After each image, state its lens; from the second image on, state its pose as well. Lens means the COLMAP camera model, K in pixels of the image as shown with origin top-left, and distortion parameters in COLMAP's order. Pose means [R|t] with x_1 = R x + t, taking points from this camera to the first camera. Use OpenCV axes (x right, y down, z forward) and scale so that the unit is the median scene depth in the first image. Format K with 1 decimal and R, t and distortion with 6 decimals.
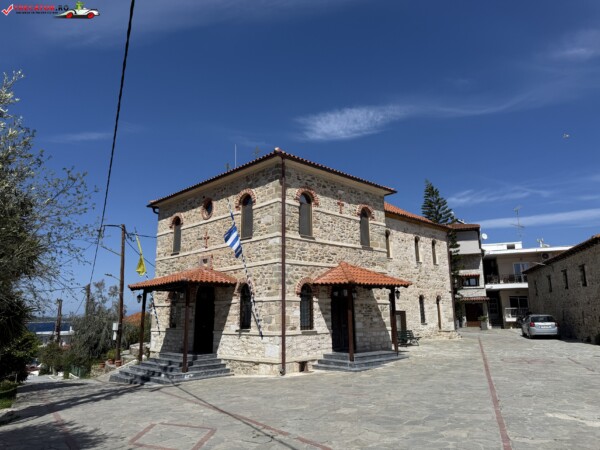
lens RADIAL K [[420.8, 0, 302.5], [0, 420.8, 221.9], [0, 0, 1]] dist [0.038583, -0.042767]
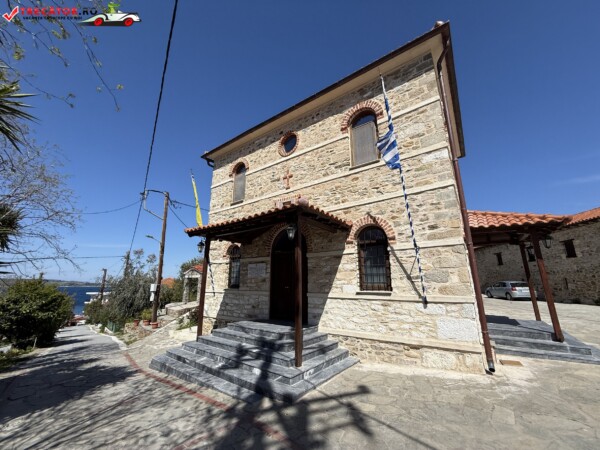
lens RADIAL K [[240.7, 0, 300.4], [0, 240.7, 222.1], [0, 0, 1]] dist [0.002506, 0.000696]
pose [[0.988857, 0.047955, 0.140932, -0.257893], [-0.043224, 0.998401, -0.036439, 0.136124], [-0.142454, 0.029941, 0.989348, 0.528232]]
